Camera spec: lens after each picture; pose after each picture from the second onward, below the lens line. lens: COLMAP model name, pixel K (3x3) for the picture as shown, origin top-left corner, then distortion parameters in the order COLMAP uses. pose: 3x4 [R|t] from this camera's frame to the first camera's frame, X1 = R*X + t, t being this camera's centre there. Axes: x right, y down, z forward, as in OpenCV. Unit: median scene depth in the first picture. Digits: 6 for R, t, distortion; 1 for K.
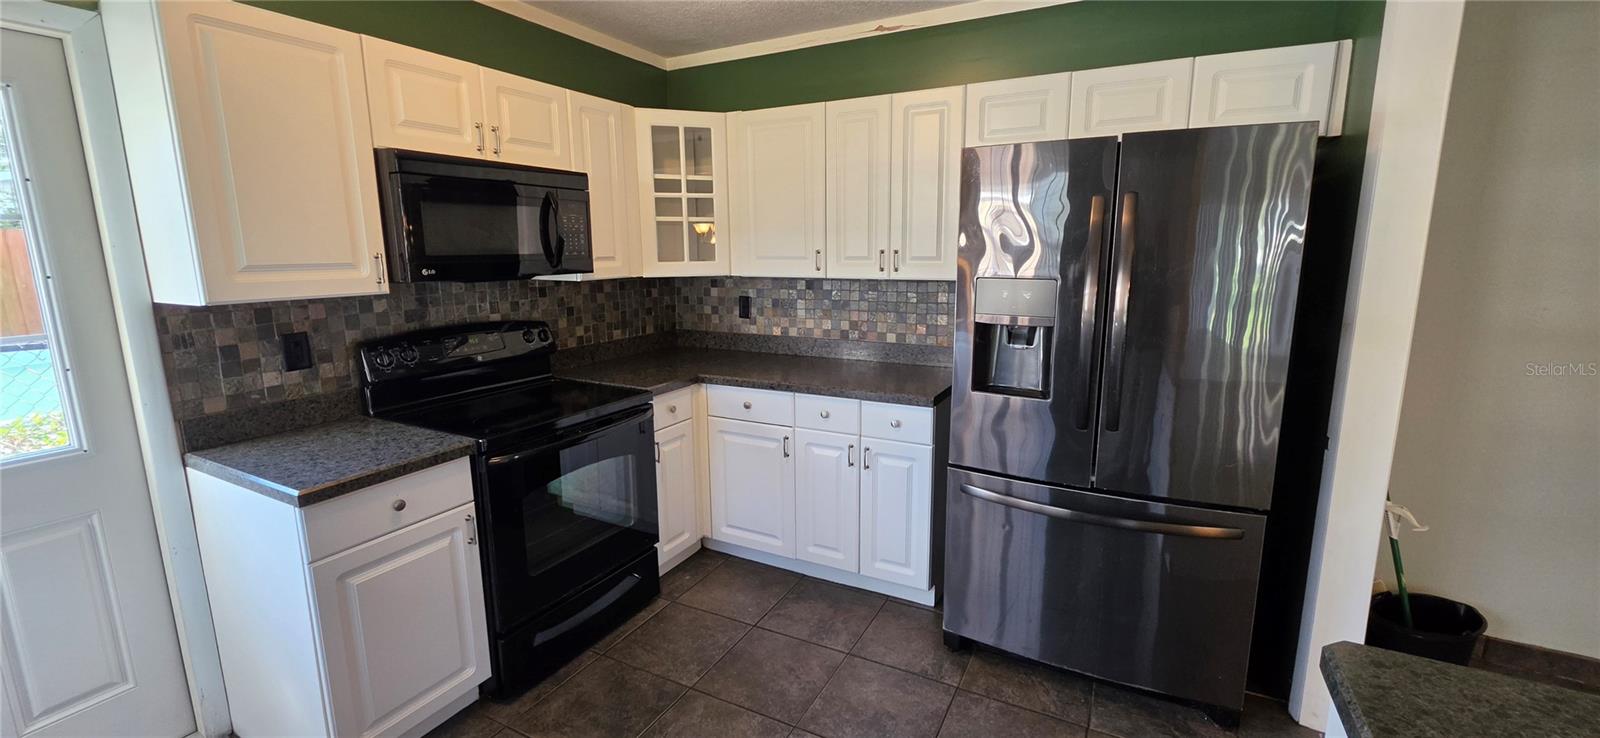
lens RADIAL K [[644.7, 0, 806.2], [0, 644.7, 360.3], [0, 0, 1]] dist [-0.000467, -0.000205]
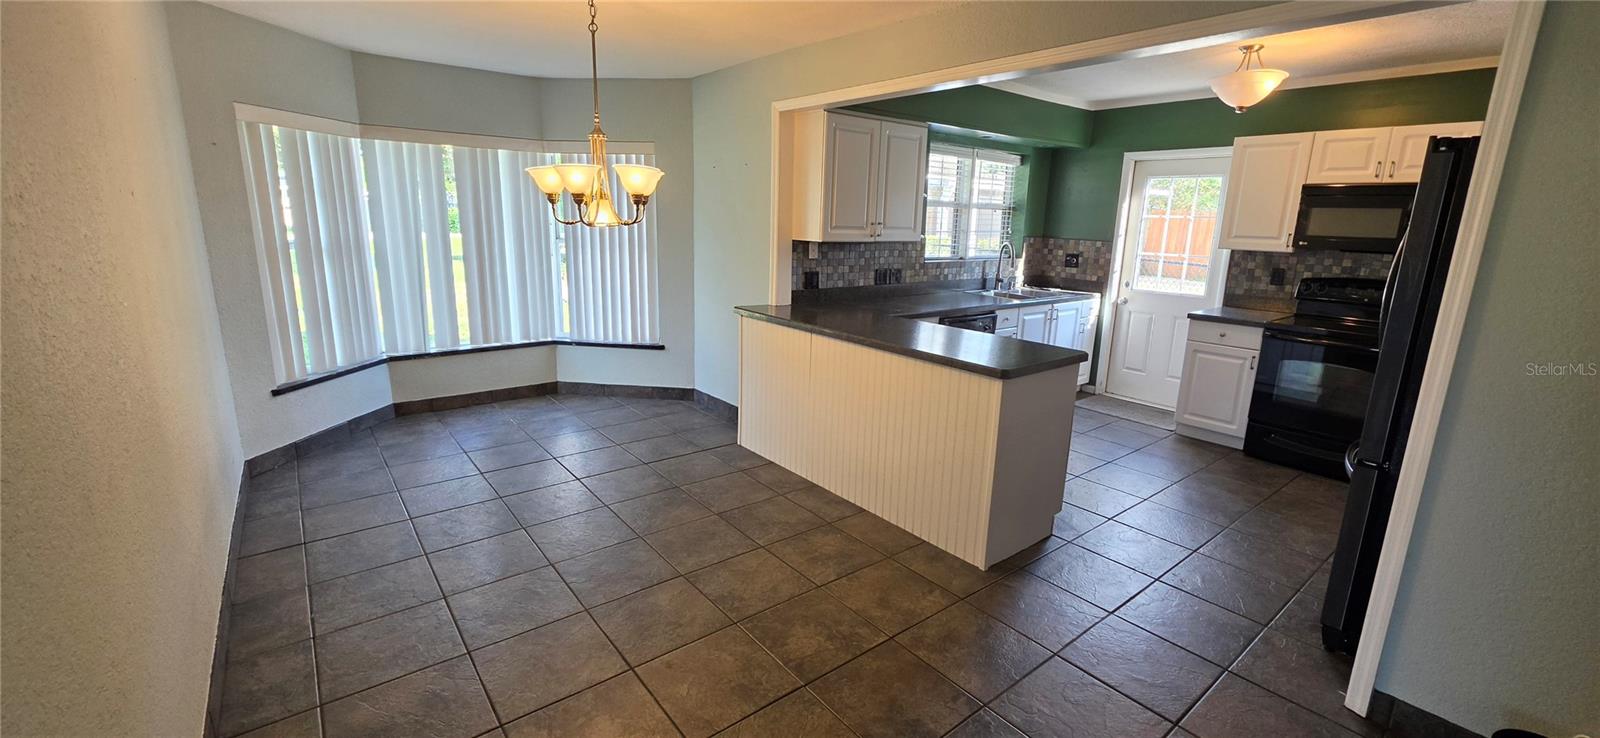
lens RADIAL K [[644.7, 0, 806.2], [0, 644.7, 360.3], [0, 0, 1]] dist [-0.000467, -0.000205]
pose [[-0.403730, 0.191476, -0.894617, 2.020944], [-0.187206, 0.939872, 0.285646, -0.078657], [0.895520, 0.282801, -0.343609, 0.410151]]
